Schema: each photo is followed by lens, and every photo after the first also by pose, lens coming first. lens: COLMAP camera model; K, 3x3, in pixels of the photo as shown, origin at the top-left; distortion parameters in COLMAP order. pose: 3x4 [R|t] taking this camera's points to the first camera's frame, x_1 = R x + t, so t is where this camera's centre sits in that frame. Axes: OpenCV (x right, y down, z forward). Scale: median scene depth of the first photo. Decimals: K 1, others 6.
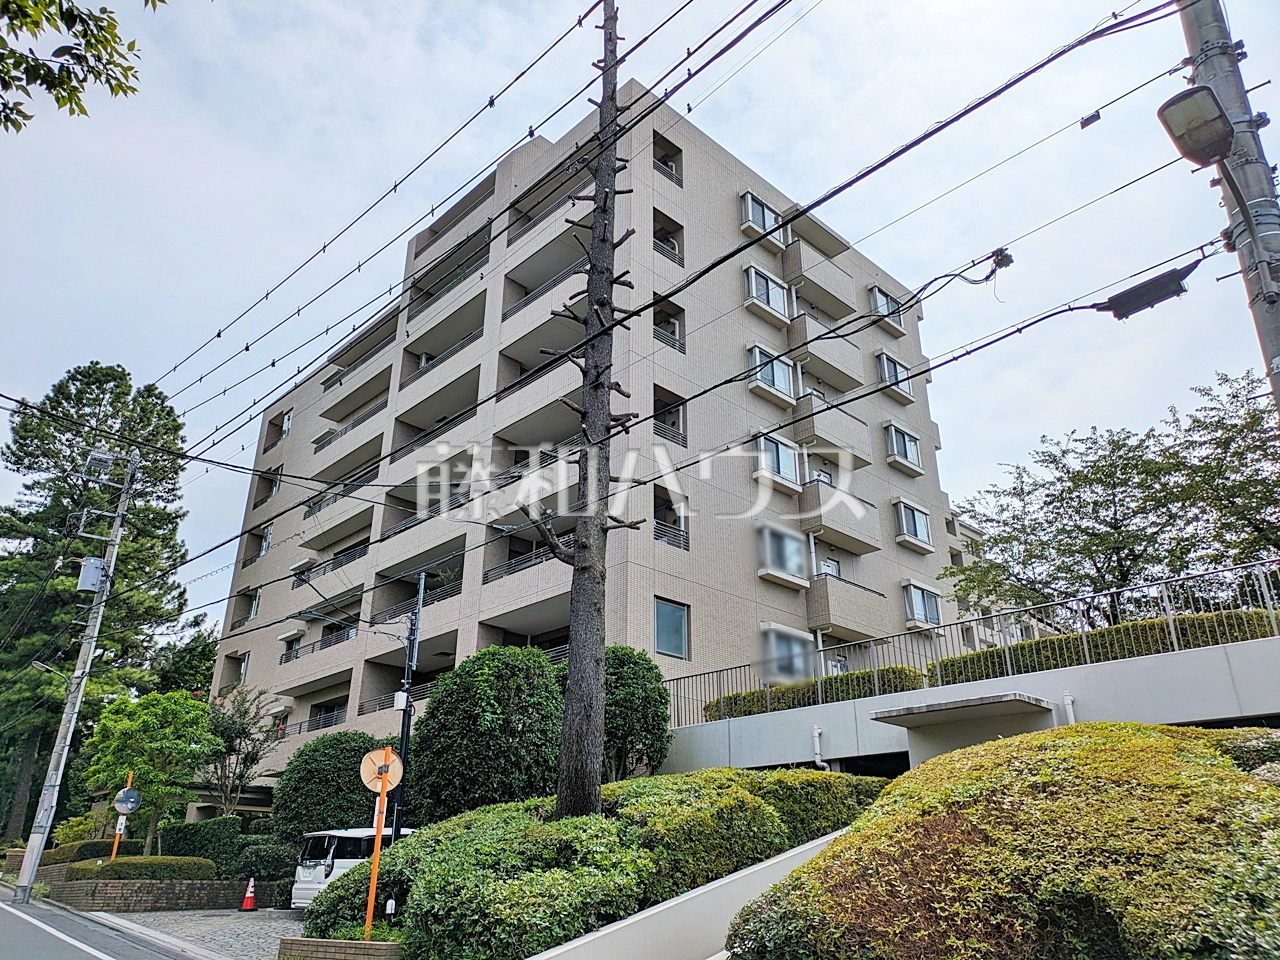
lens RADIAL K [[936.4, 0, 635.7], [0, 936.4, 483.3], [0, 0, 1]] dist [0.043536, -0.015795]
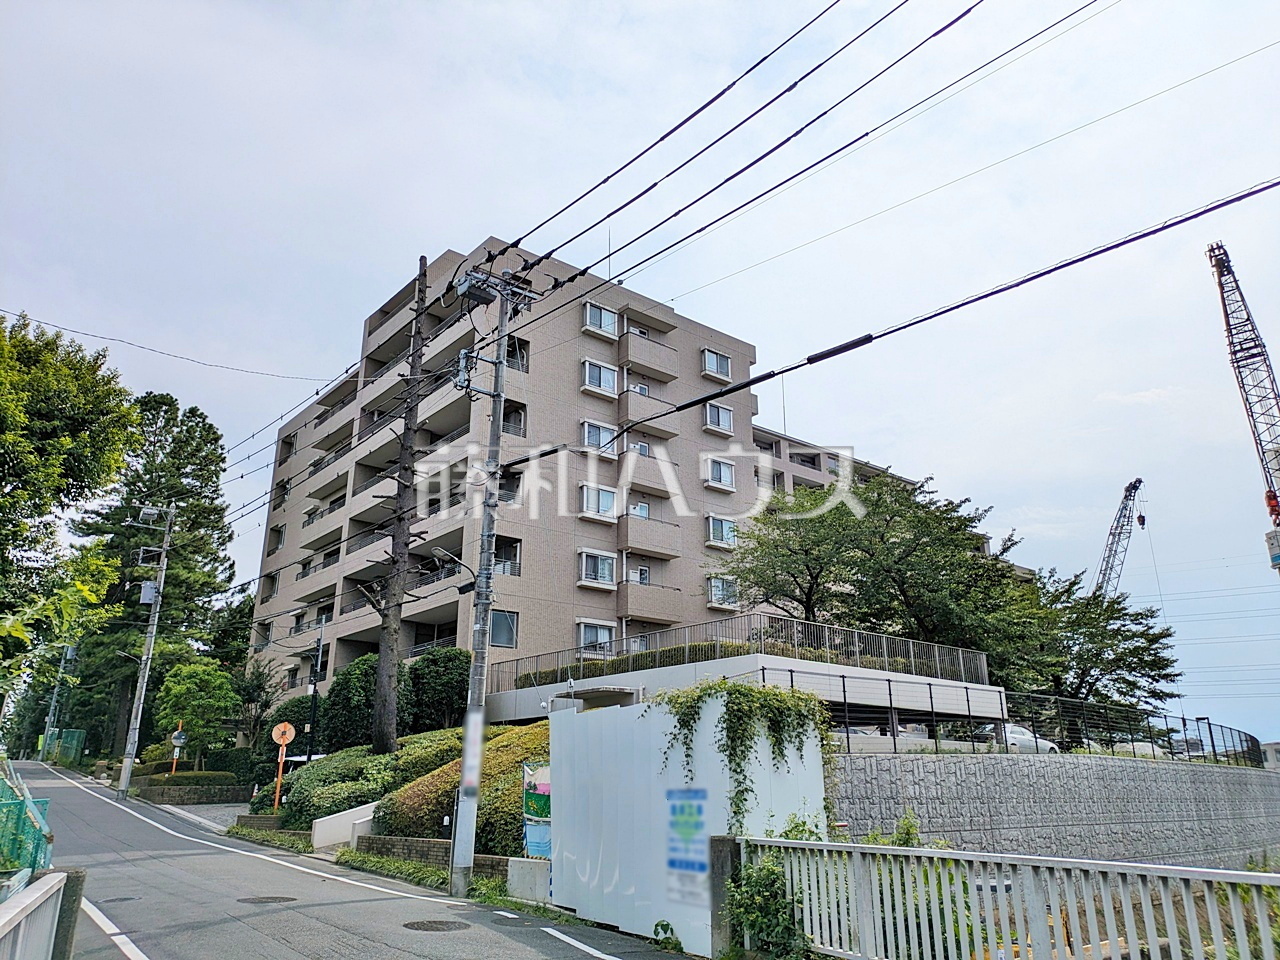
lens RADIAL K [[936.4, 0, 646.2], [0, 936.4, 474.0], [0, 0, 1]] dist [0.043536, -0.015795]
pose [[0.997765, -0.030127, -0.059652, 0.309802], [0.035160, 0.995743, 0.085204, -0.188125], [0.056831, -0.087111, 0.994576, -0.436833]]
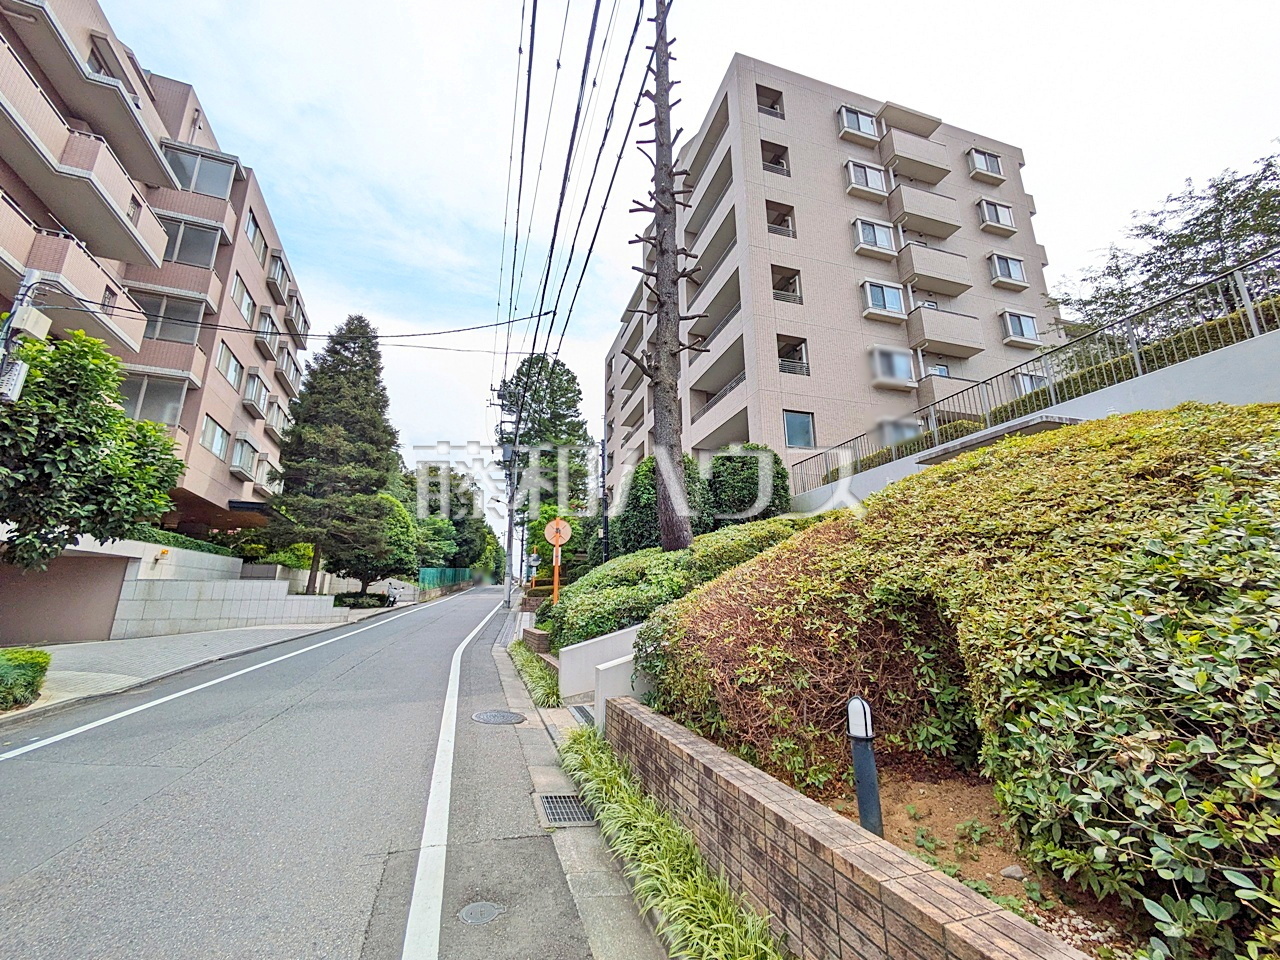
lens RADIAL K [[505.8, 0, 639.0], [0, 505.8, 475.9], [0, 0, 1]] dist [0.001121, 0.000809]
pose [[0.894570, -0.121461, -0.430107, 0.117333], [0.190744, 0.974073, 0.121648, 0.066651], [0.404180, -0.190862, 0.894545, 0.150961]]
